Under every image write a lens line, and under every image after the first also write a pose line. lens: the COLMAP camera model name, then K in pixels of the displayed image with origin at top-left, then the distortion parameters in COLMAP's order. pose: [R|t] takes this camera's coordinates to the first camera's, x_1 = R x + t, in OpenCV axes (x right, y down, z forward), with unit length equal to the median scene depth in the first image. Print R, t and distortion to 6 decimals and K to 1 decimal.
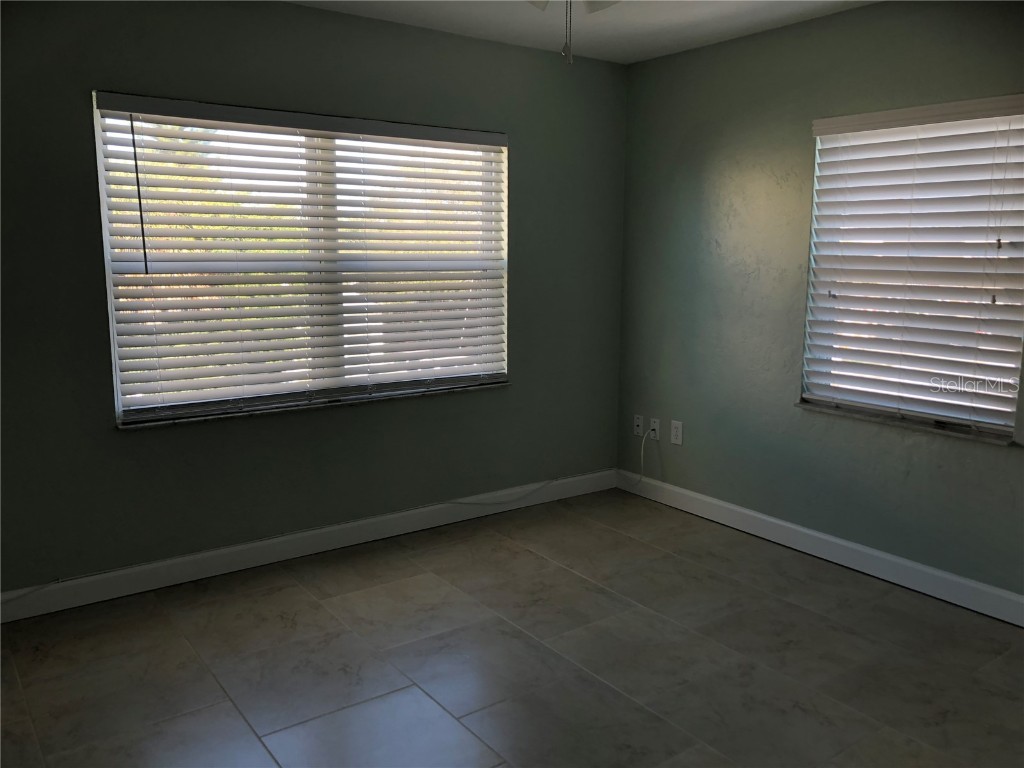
lens RADIAL K [[846.6, 0, 512.0], [0, 846.6, 384.0], [0, 0, 1]] dist [0.012571, -0.008338]
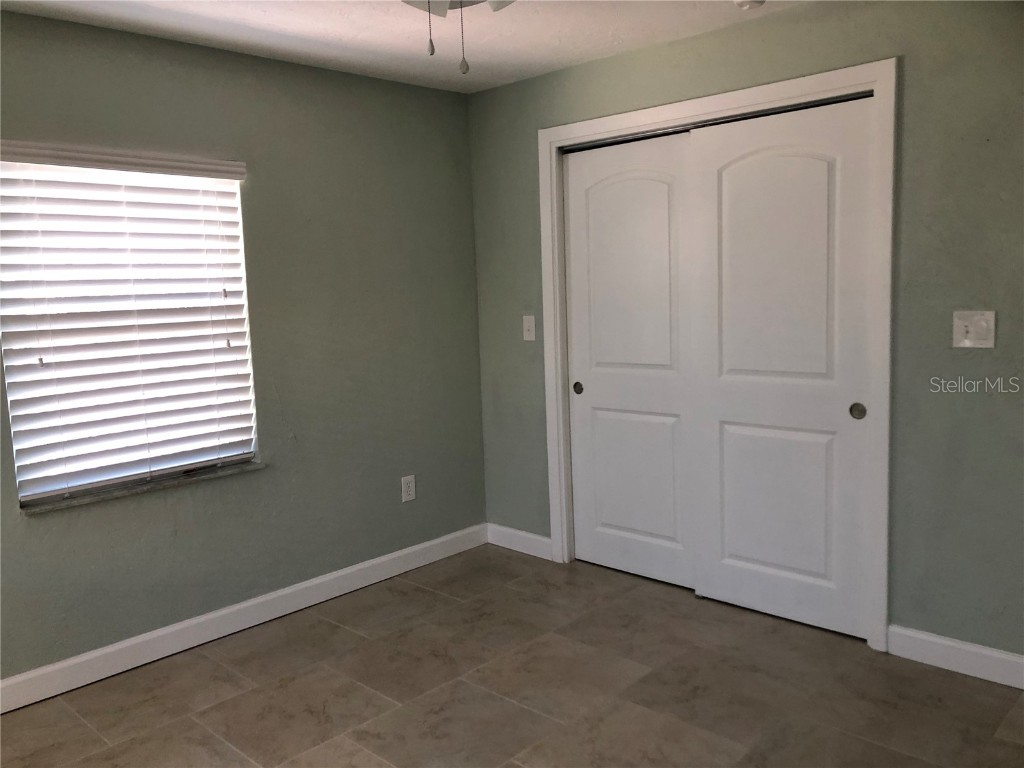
lens RADIAL K [[846.6, 0, 512.0], [0, 846.6, 384.0], [0, 0, 1]] dist [0.012571, -0.008338]
pose [[-0.173223, -0.112580, 0.978427, -0.553855], [0.205237, 0.967509, 0.147660, -0.129318], [-0.963261, 0.226388, -0.144489, 0.787888]]
